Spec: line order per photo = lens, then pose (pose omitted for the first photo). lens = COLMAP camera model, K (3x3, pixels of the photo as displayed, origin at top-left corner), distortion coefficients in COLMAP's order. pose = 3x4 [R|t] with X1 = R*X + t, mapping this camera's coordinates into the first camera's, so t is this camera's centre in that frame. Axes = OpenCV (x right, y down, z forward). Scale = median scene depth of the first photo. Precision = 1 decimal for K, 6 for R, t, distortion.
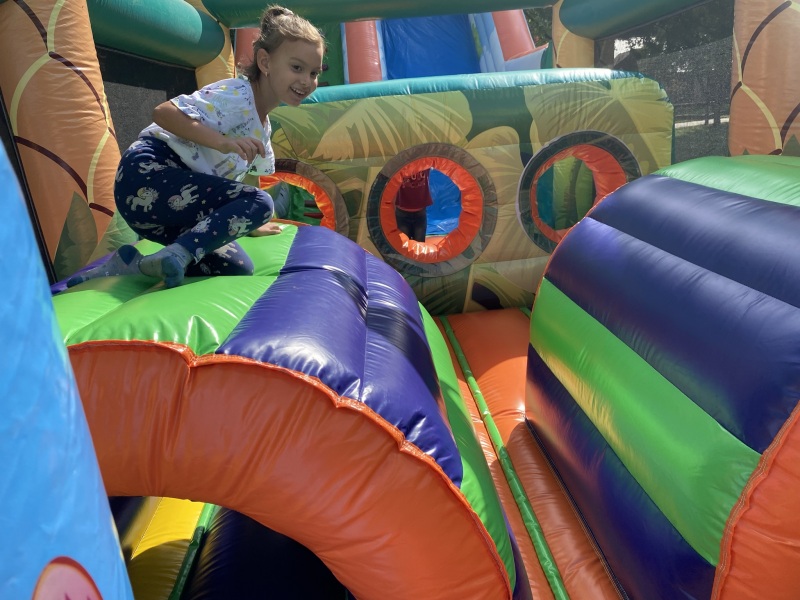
lens RADIAL K [[608.5, 0, 402.3], [0, 608.5, 298.1], [0, 0, 1]] dist [-0.001658, -0.002735]
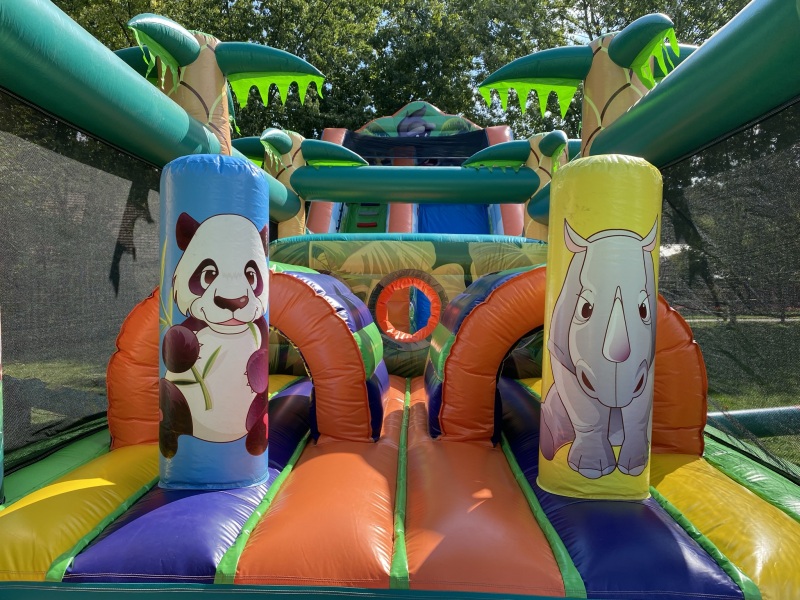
lens RADIAL K [[608.5, 0, 398.7], [0, 608.5, 298.7], [0, 0, 1]] dist [-0.001658, -0.002735]
pose [[0.991271, 0.091501, -0.094918, 0.180458], [-0.113975, 0.956623, -0.268108, 0.274740], [0.066269, 0.276586, 0.958702, -0.583363]]
